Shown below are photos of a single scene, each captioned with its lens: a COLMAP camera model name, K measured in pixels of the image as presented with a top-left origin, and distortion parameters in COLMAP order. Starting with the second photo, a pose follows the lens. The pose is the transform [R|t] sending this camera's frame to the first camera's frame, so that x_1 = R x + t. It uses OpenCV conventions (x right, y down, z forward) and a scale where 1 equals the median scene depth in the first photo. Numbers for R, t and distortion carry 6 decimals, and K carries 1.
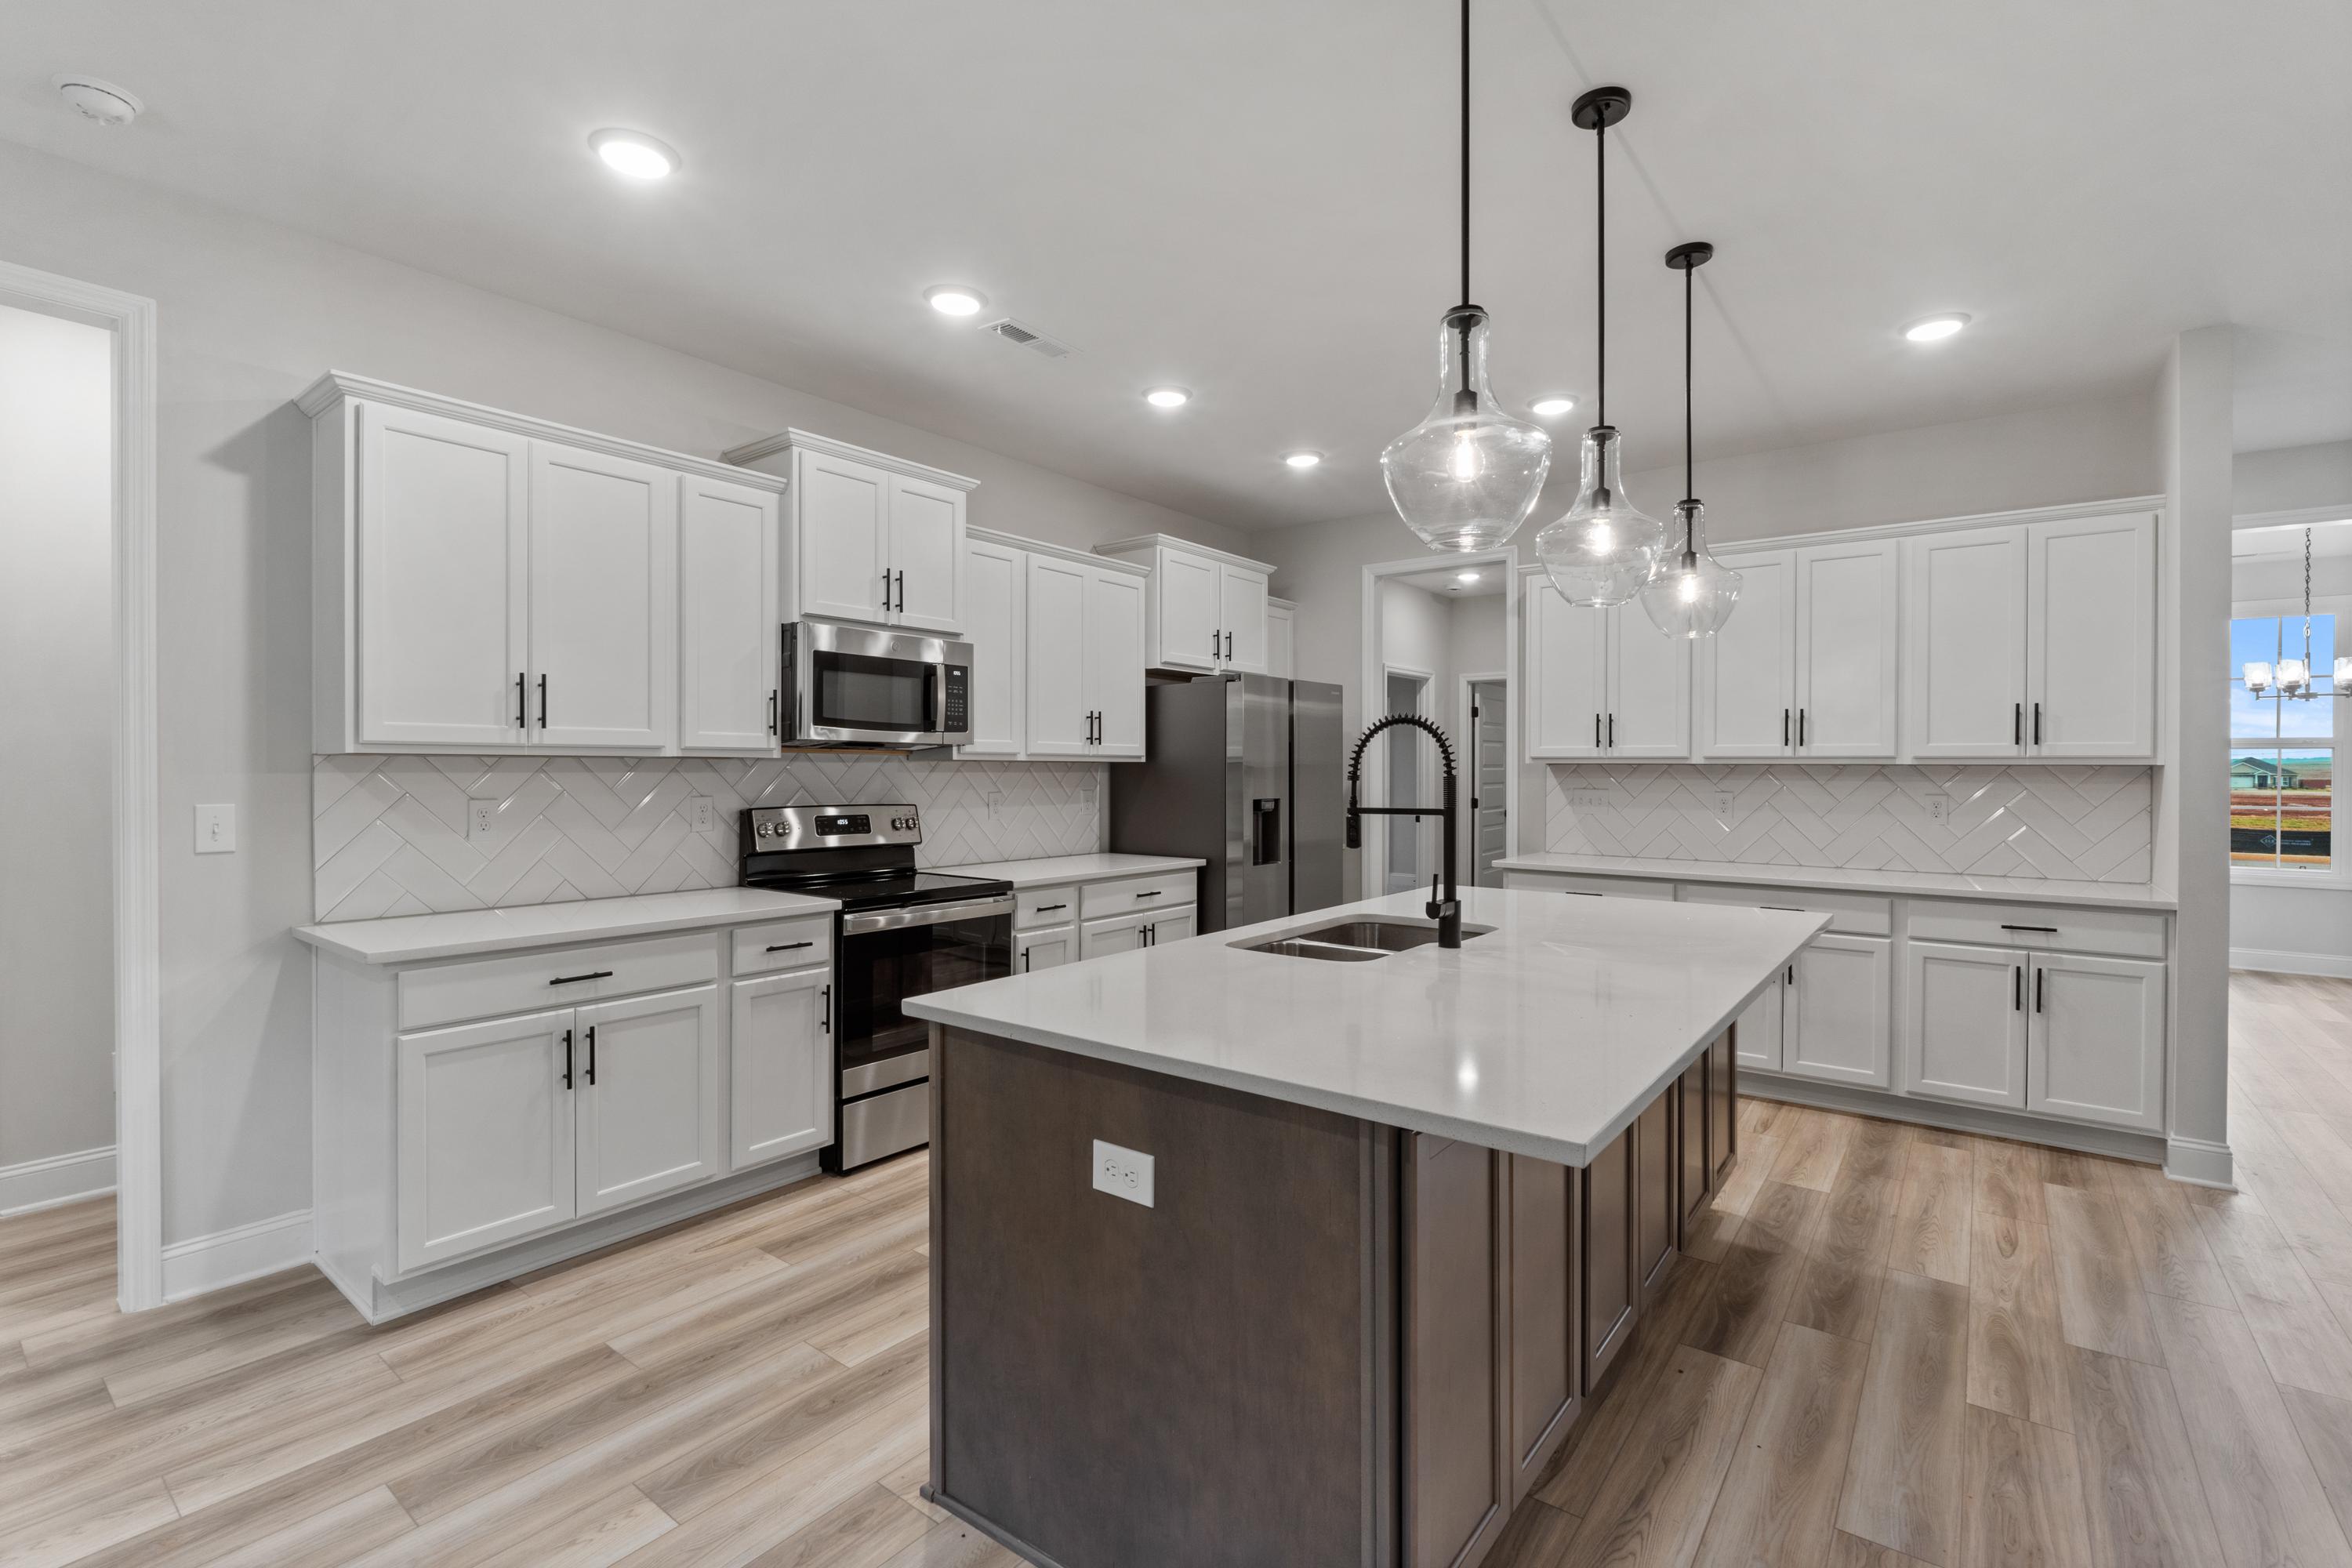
lens RADIAL K [[1061.5, 0, 1181.7], [0, 1061.5, 777.4], [0, 0, 1]] dist [-0.001944, -0.000759]
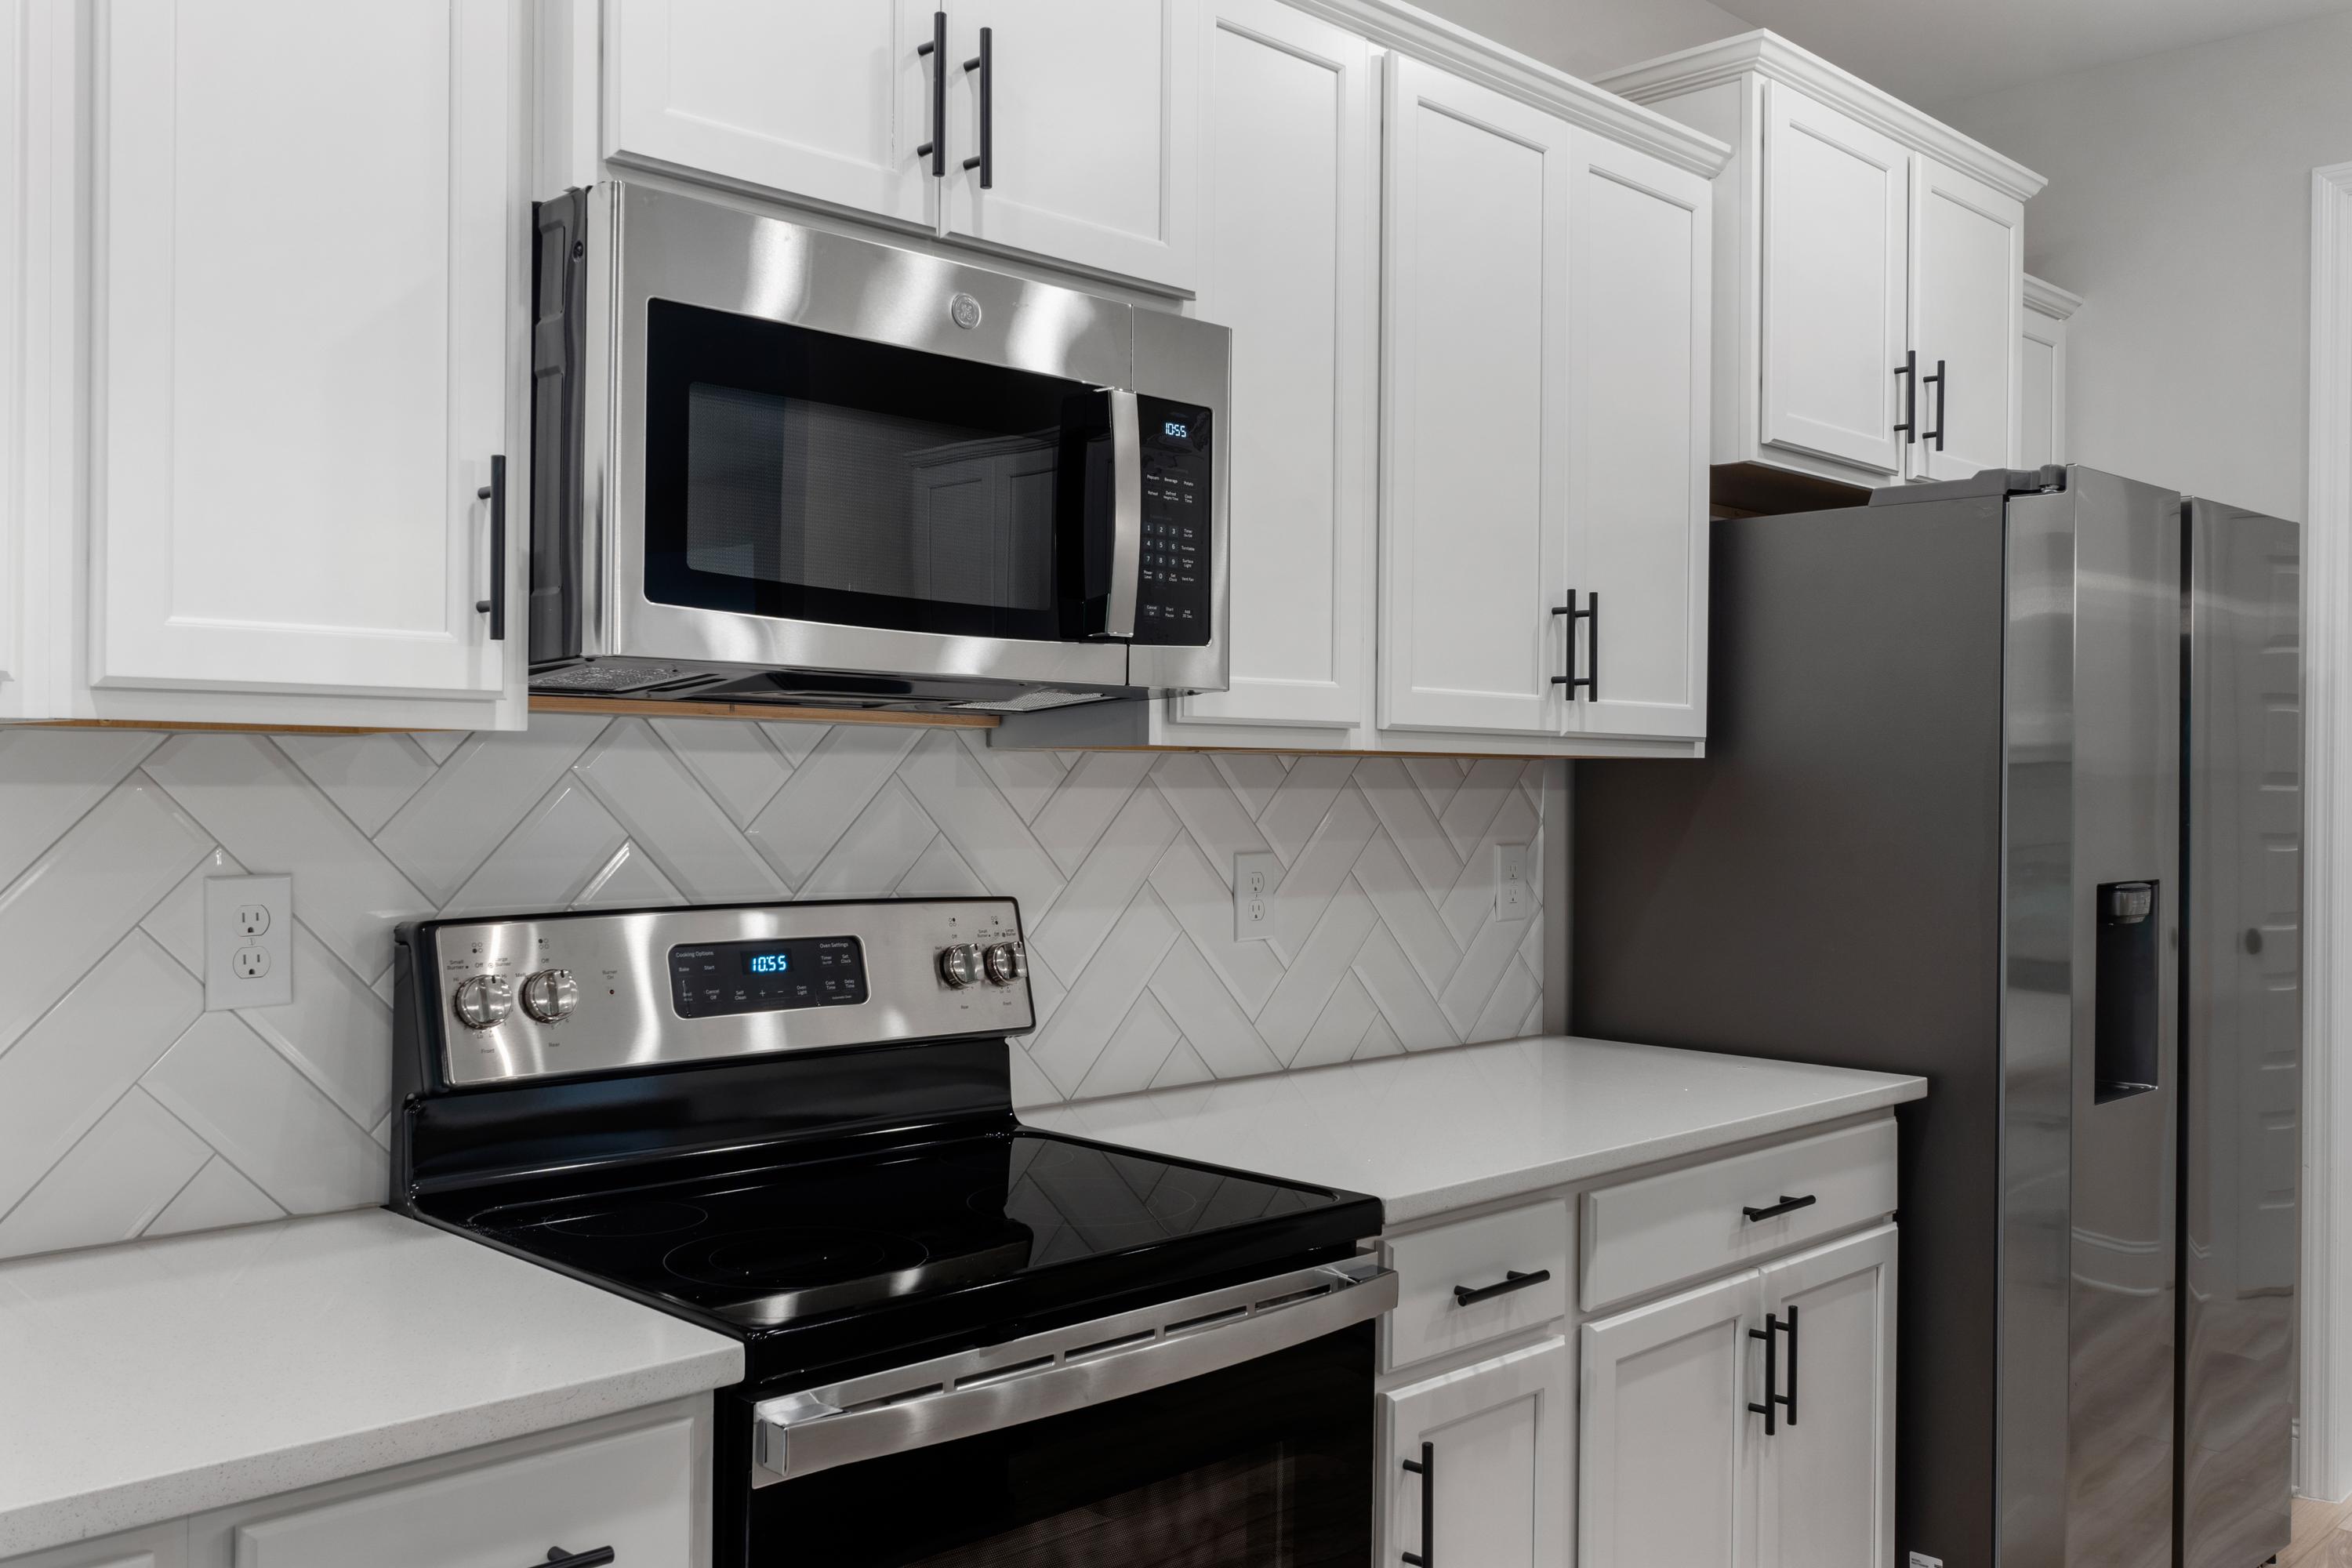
lens RADIAL K [[2053.2, 0, 1174.2], [0, 2053.2, 794.0], [0, 0, 1]] dist [-0.002873, 0.000425]
pose [[0.991130, 0.008550, -0.132621, -0.136325], [-0.008343, 0.999963, 0.002116, -0.004833], [0.132635, -0.000991, 0.991165, 0.457812]]
